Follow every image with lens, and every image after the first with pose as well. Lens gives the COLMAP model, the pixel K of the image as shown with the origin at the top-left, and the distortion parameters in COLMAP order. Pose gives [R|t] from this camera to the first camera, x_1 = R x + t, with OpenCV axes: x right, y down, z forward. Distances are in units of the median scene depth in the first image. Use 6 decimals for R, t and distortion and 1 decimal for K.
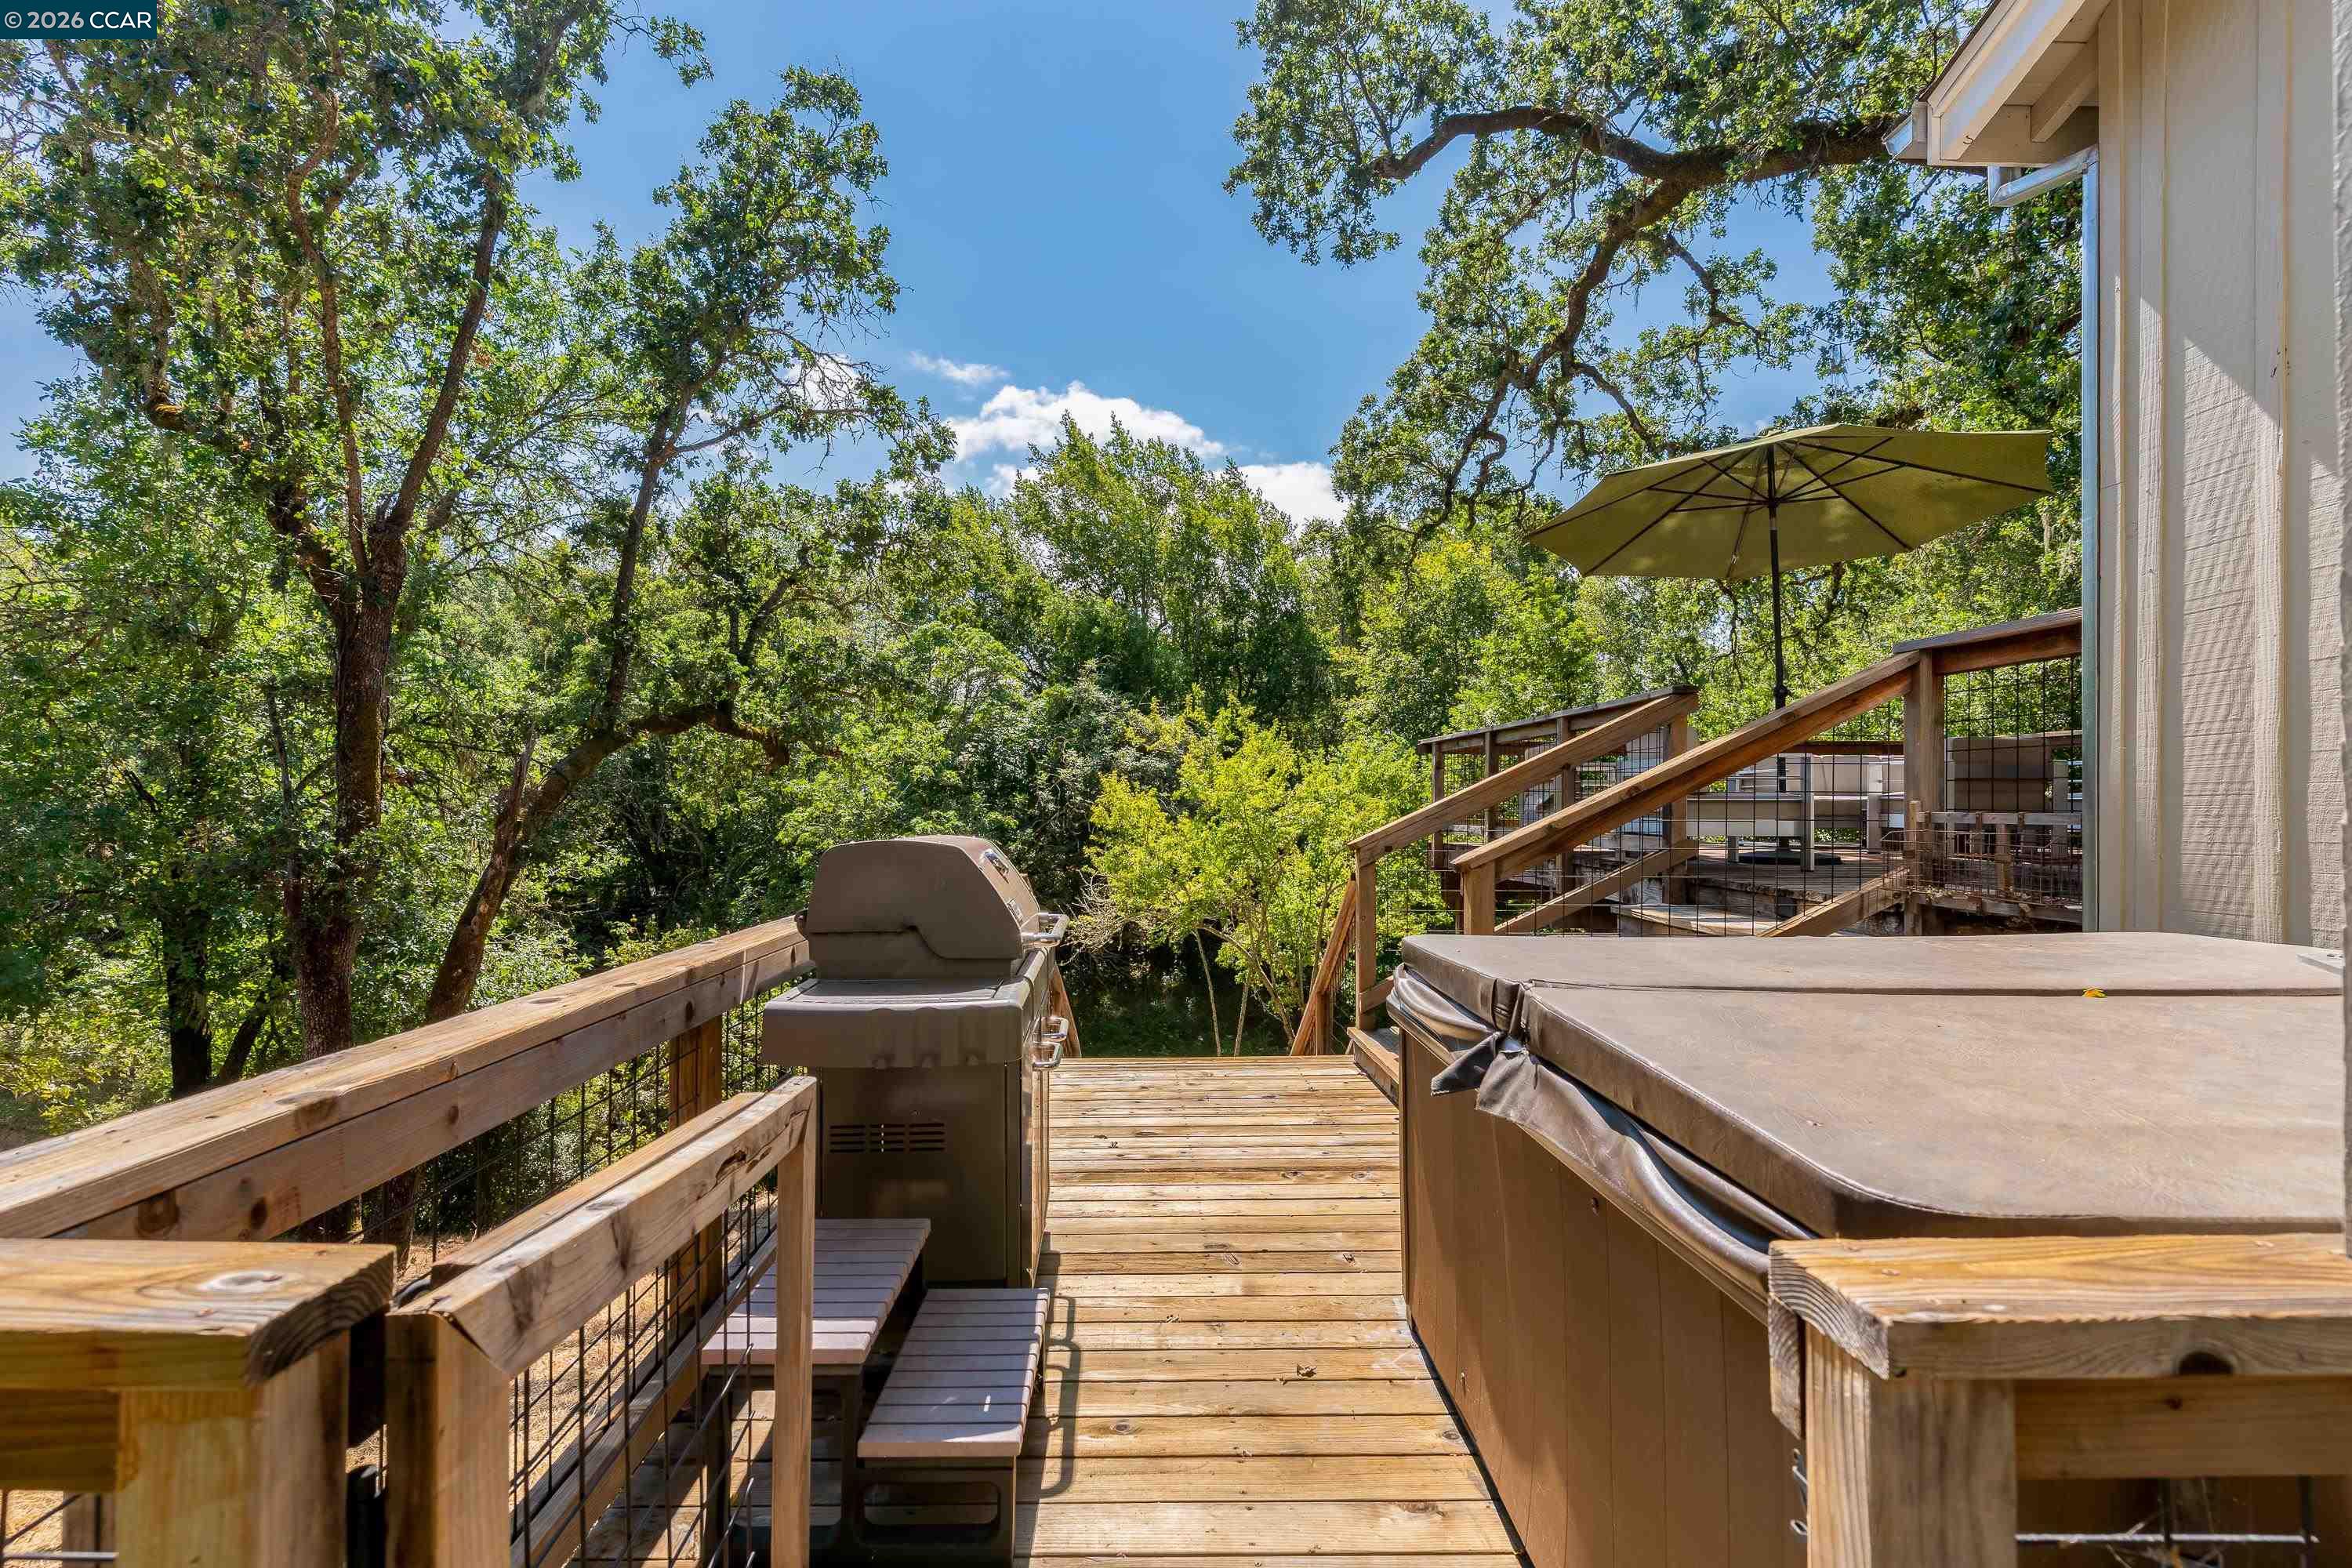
lens RADIAL K [[1152.9, 0, 1176.0], [0, 1152.9, 784.0], [0, 0, 1]] dist [-0.001670, -0.000140]
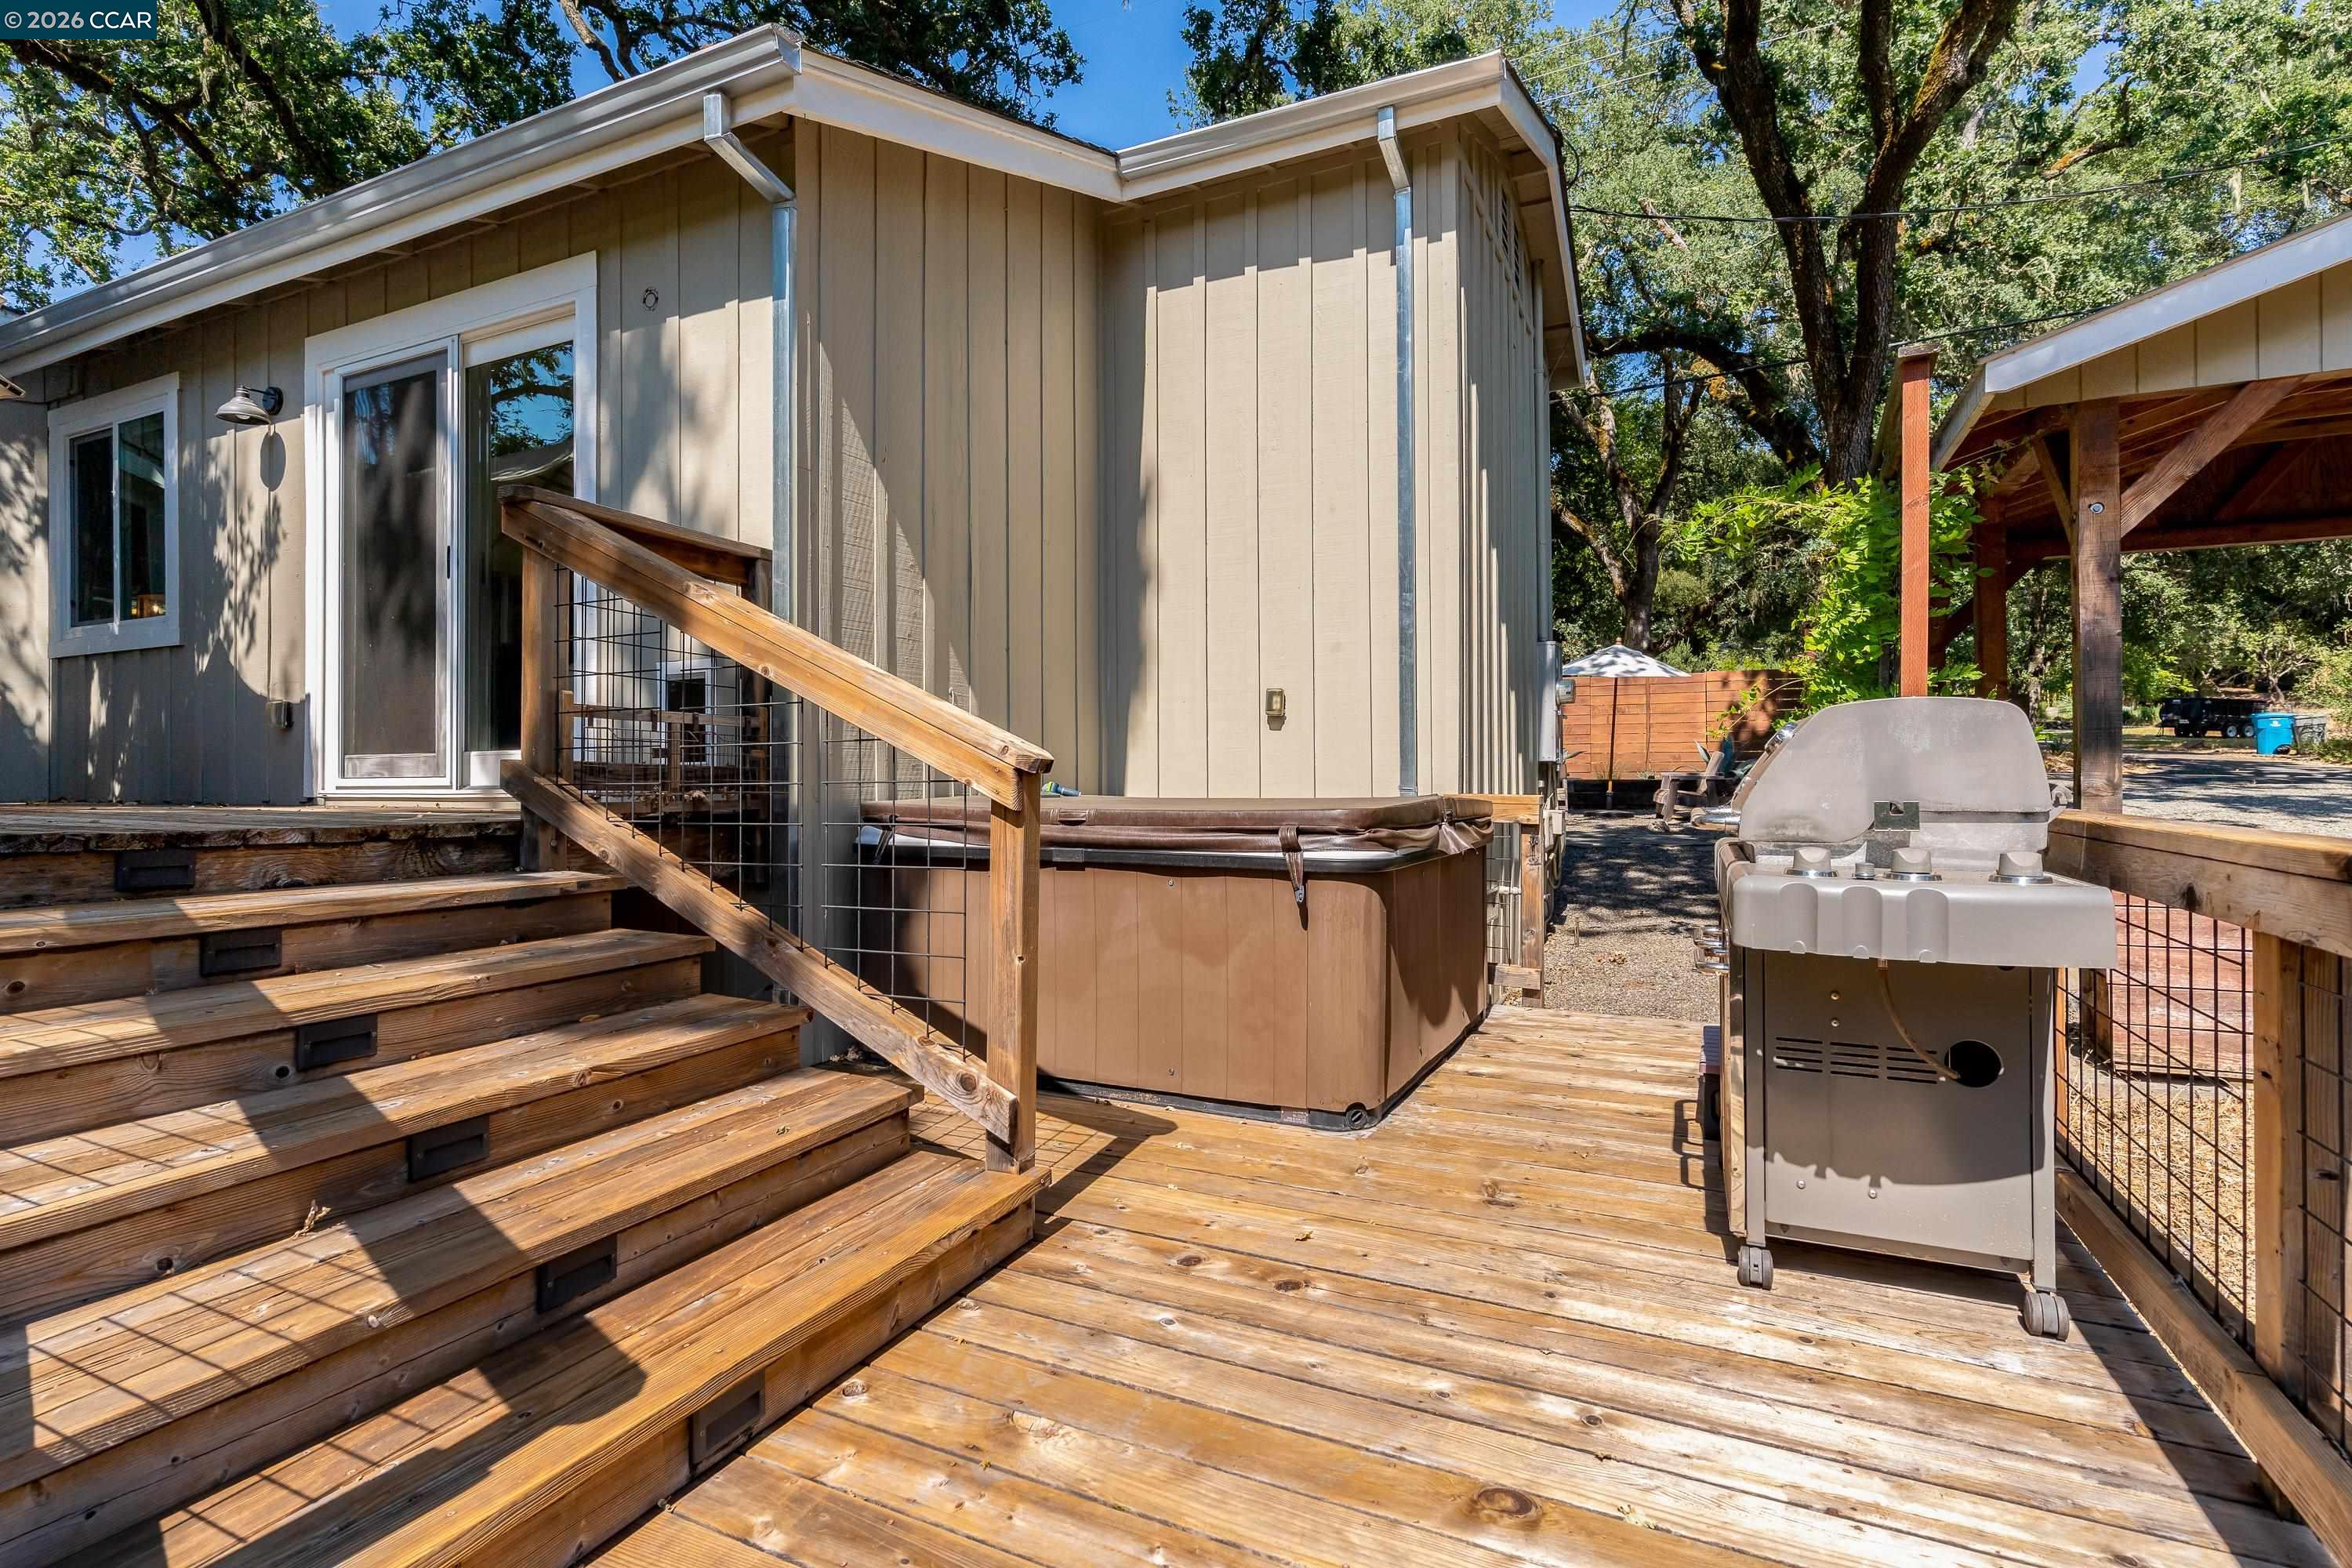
lens RADIAL K [[1152.9, 0, 1176.0], [0, 1152.9, 784.0], [0, 0, 1]] dist [-0.001670, -0.000140]
pose [[-0.887003, 0.001304, 0.461761, -0.182340], [-0.002354, 0.999970, -0.007345, 0.121276], [-0.461757, -0.007602, -0.886974, 2.364904]]
